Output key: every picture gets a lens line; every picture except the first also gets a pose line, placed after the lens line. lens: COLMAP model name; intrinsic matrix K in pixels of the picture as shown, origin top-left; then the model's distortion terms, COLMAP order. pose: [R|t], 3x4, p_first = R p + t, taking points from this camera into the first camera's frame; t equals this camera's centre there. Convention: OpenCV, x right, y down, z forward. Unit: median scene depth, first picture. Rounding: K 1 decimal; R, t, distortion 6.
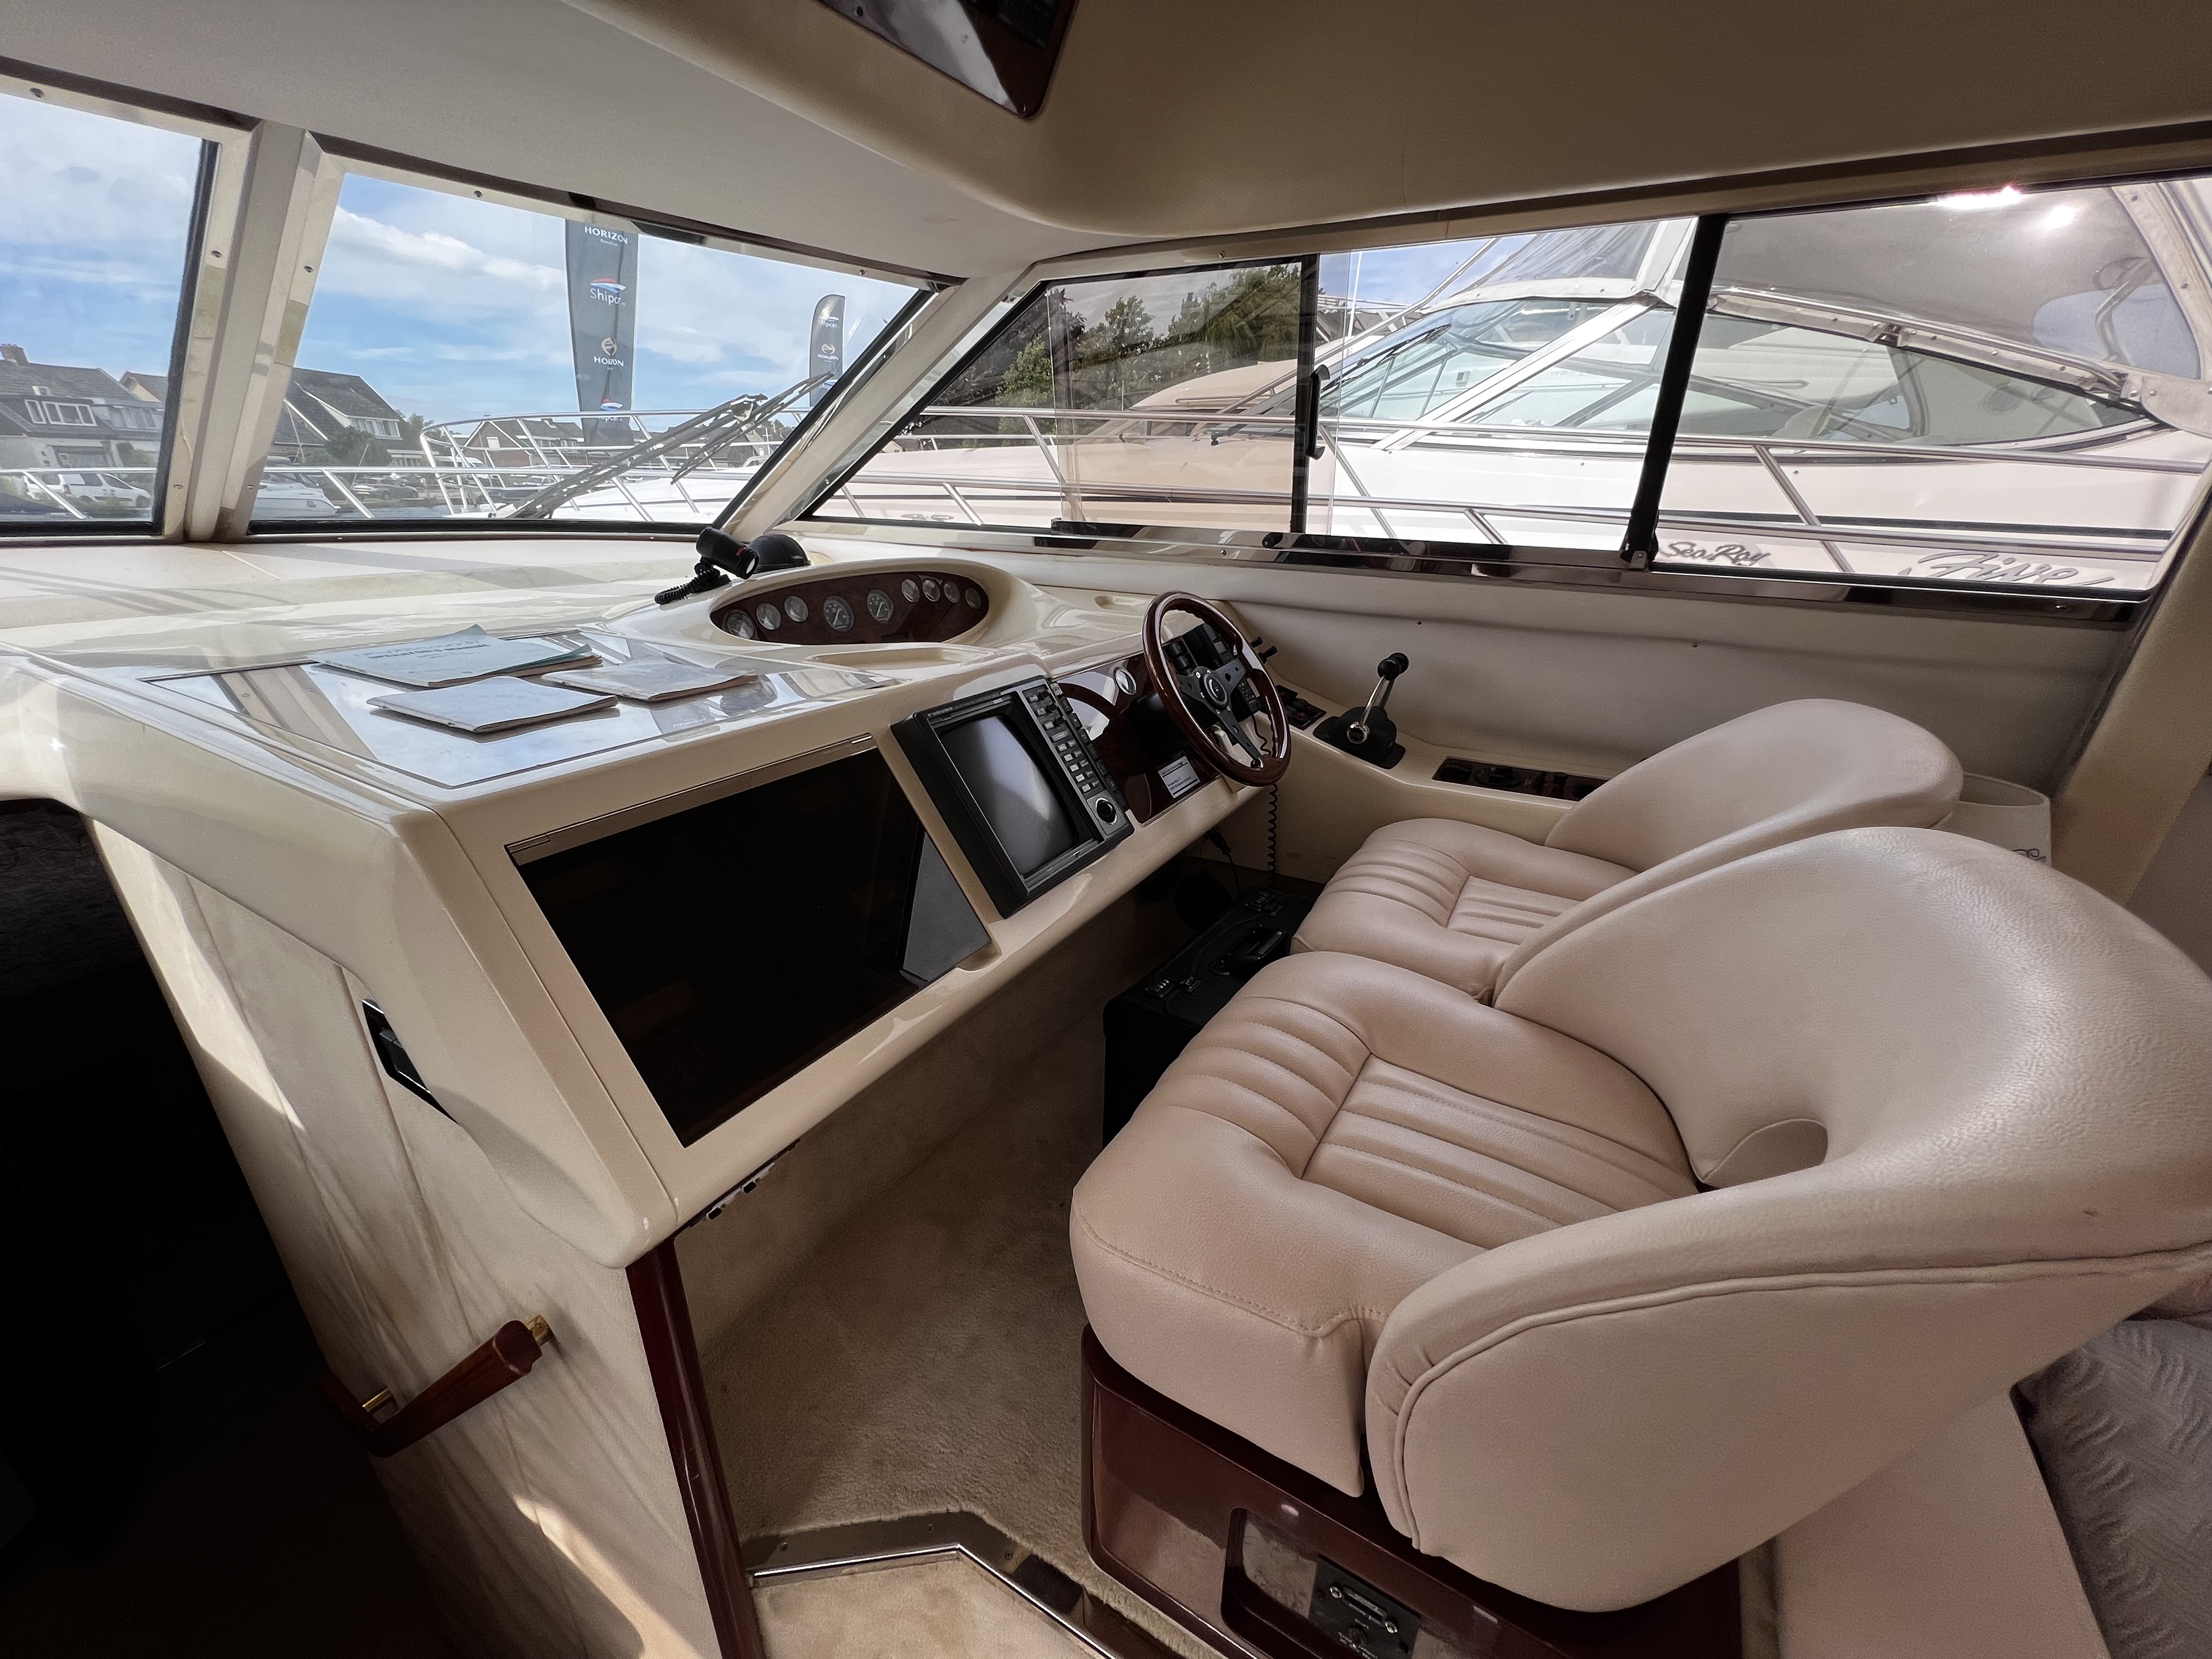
lens RADIAL K [[886.8, 0, 1106.0], [0, 886.8, 829.5], [0, 0, 1]] dist [0.000548, 0.000236]
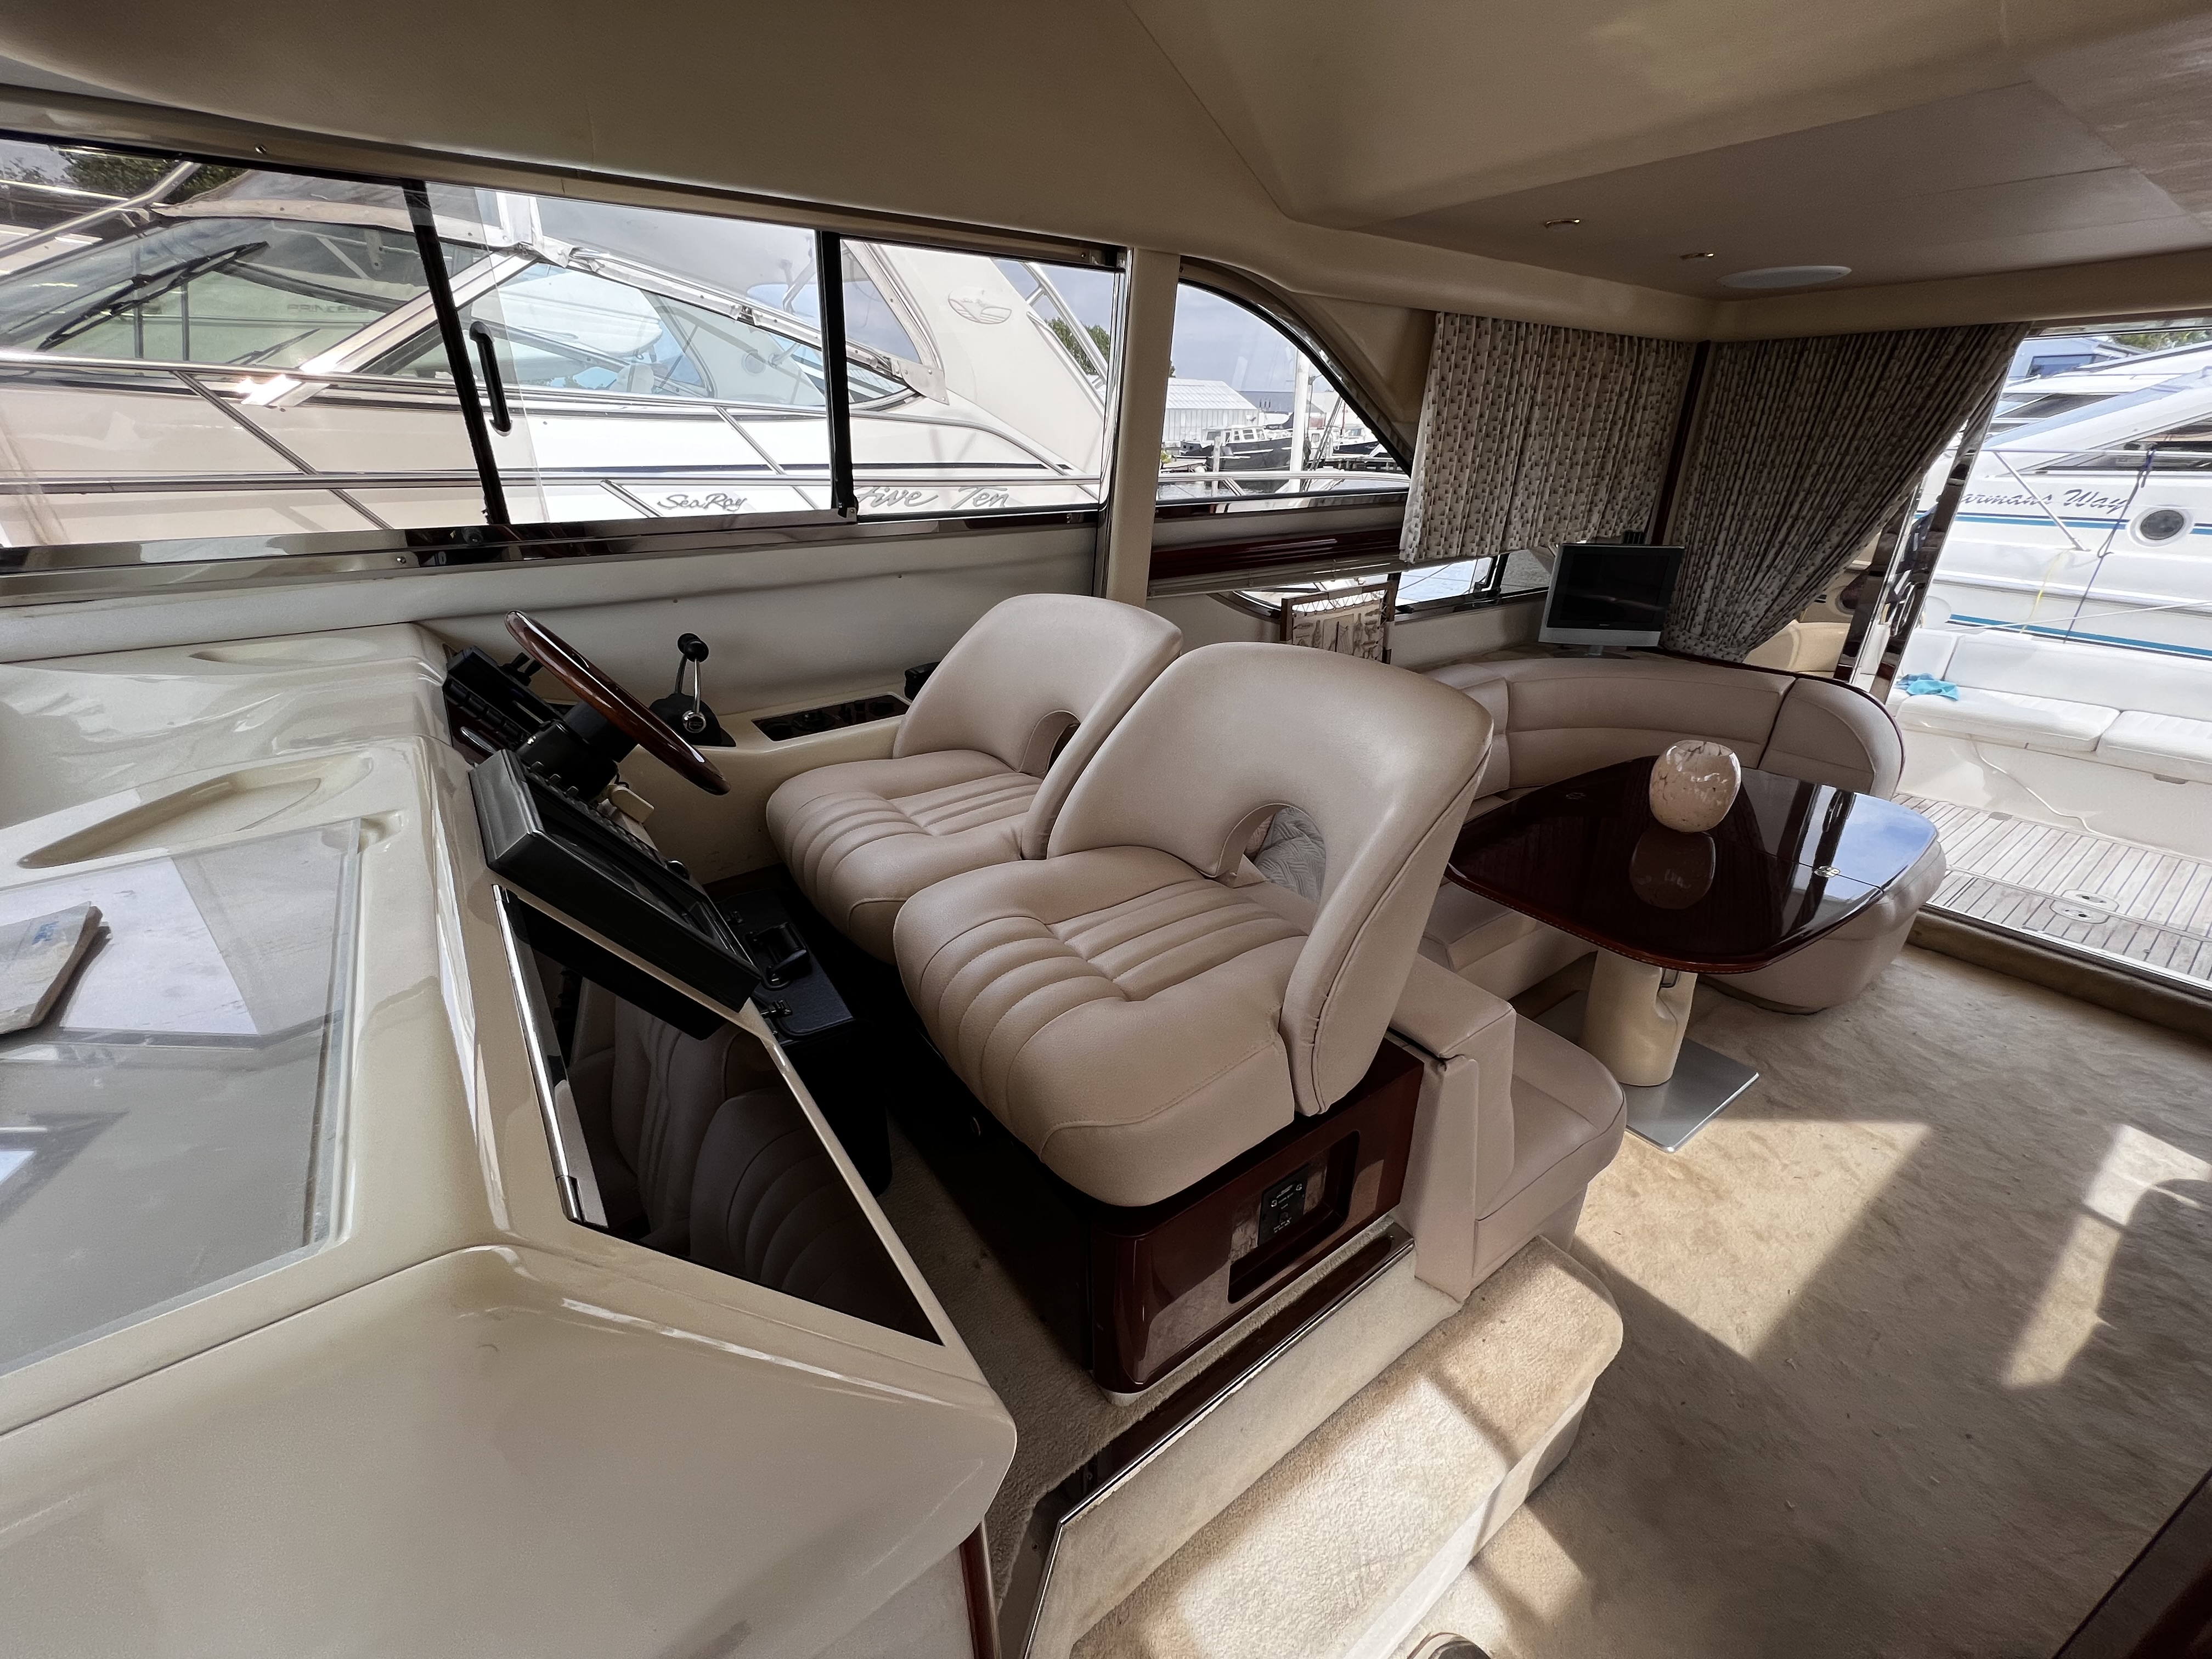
lens RADIAL K [[886.8, 0, 1106.0], [0, 886.8, 829.5], [0, 0, 1]] dist [0.000548, 0.000236]
pose [[0.393932, -0.395439, 0.829726, -0.384650], [0.351028, 0.899020, 0.261805, -0.098282], [-0.849468, 0.188124, 0.492964, 0.163609]]
